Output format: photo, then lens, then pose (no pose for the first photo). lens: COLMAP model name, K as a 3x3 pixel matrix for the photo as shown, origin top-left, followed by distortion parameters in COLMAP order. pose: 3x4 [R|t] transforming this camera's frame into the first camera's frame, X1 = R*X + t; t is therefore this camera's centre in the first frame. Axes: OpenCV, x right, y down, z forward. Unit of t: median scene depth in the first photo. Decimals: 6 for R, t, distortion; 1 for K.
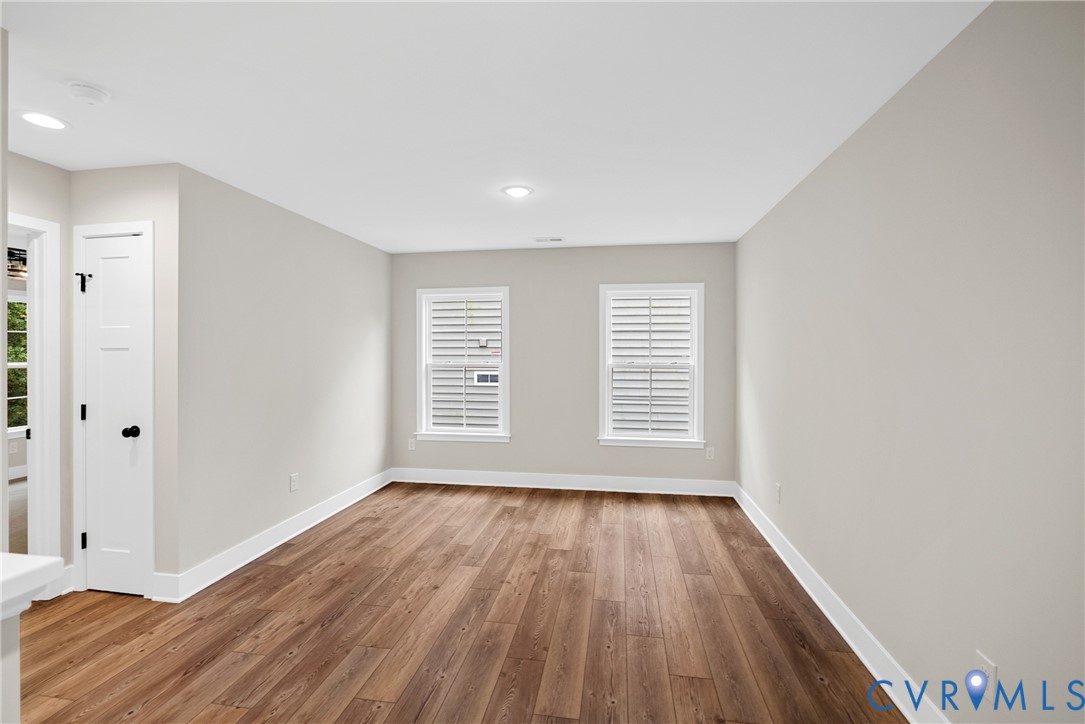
lens RADIAL K [[478.3, 0, 541.8], [0, 478.3, 354.7], [0, 0, 1]] dist [0.001217, 0.000459]
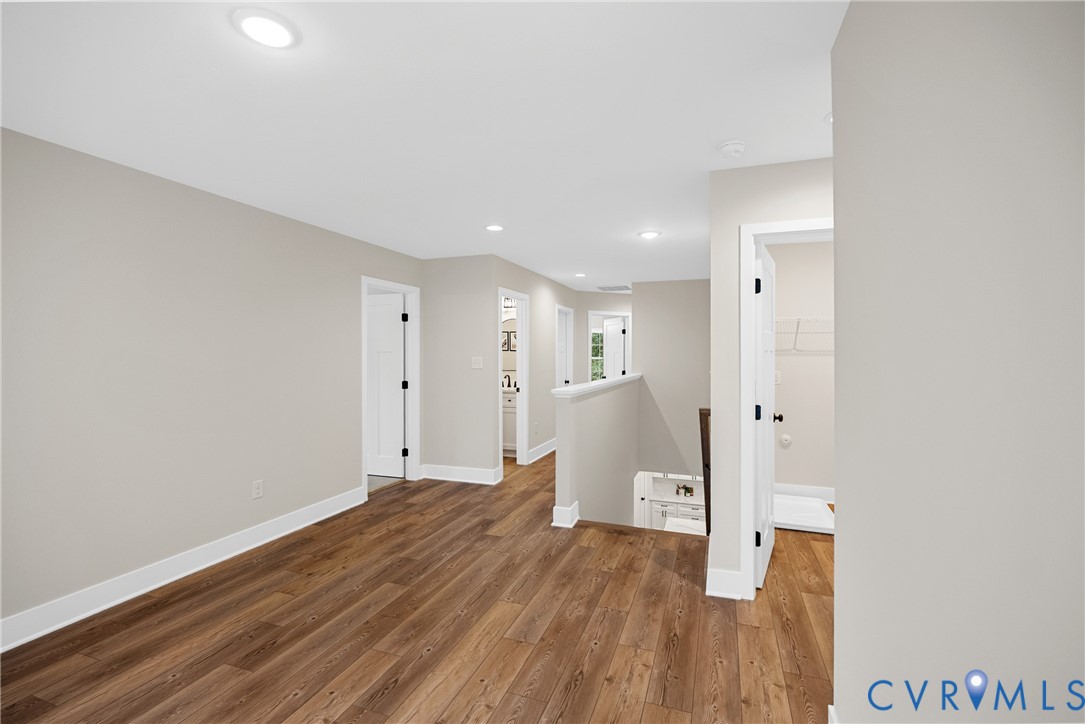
lens RADIAL K [[478.3, 0, 545.7], [0, 478.3, 363.0], [0, 0, 1]] dist [0.001217, 0.000459]
pose [[-0.983016, -0.005072, 0.183451, -0.595177], [-0.000743, 0.999720, 0.023661, -0.007637], [-0.183520, 0.023123, -0.982744, 1.992831]]
